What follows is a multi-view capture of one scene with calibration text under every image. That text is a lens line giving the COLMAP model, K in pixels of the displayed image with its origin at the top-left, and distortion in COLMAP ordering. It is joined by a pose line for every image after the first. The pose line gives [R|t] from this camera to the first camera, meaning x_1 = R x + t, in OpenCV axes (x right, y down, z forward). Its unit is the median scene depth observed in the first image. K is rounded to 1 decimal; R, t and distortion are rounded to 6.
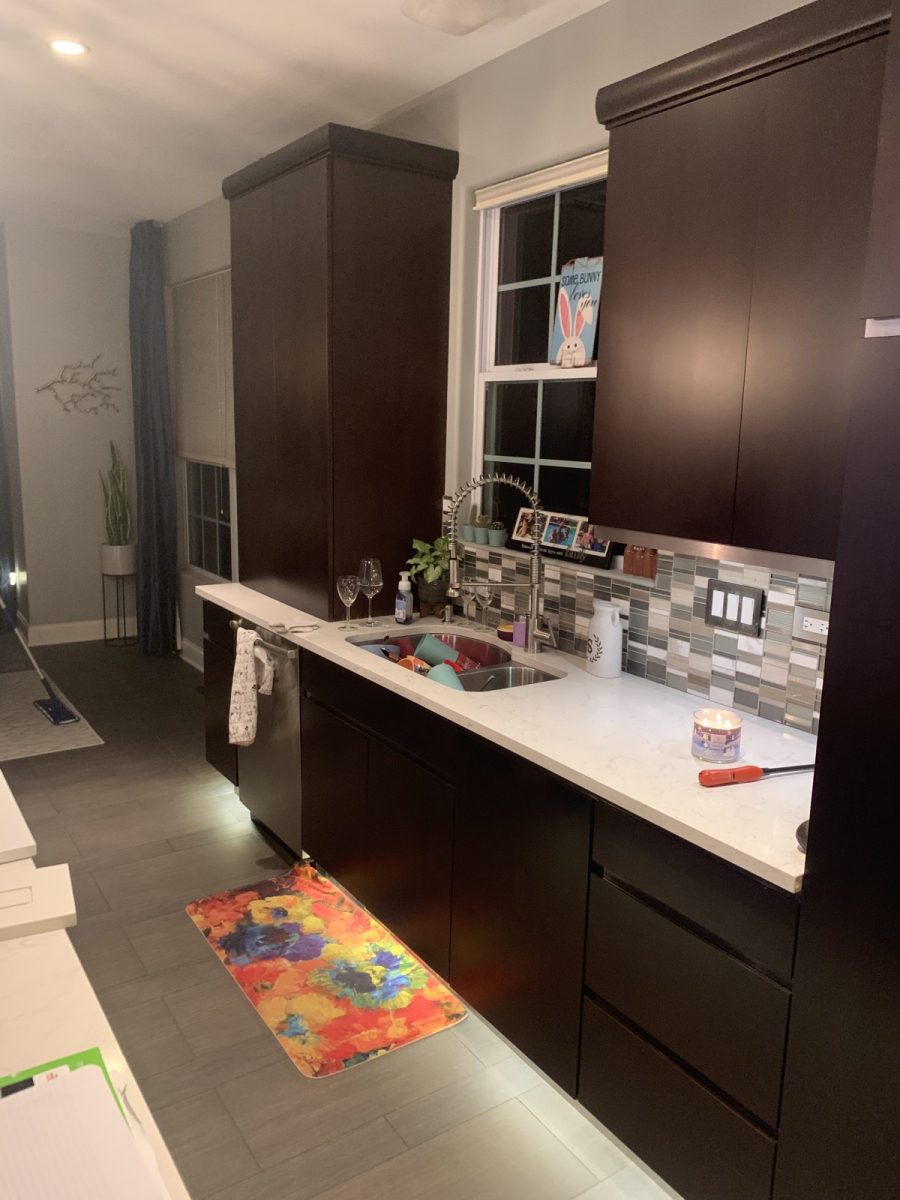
lens RADIAL K [[919.8, 0, 449.6], [0, 919.8, 601.4], [0, 0, 1]] dist [0.055803, -0.037052]
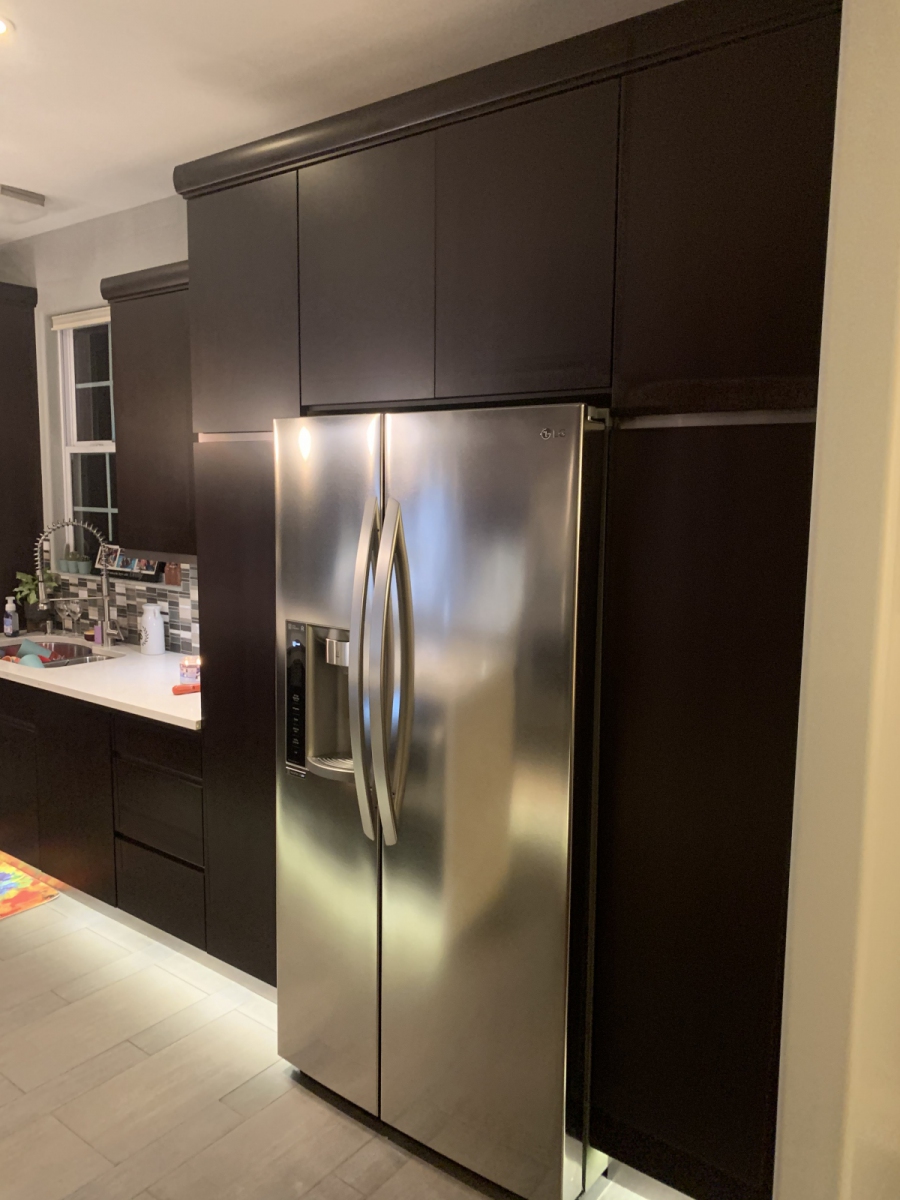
lens RADIAL K [[919.8, 0, 452.4], [0, 919.8, 597.5], [0, 0, 1]] dist [0.055803, -0.037052]
pose [[0.950489, -0.046691, 0.307232, 0.148159], [0.068924, 0.995699, -0.061912, 0.097675], [-0.303019, 0.080022, 0.949619, -0.455917]]
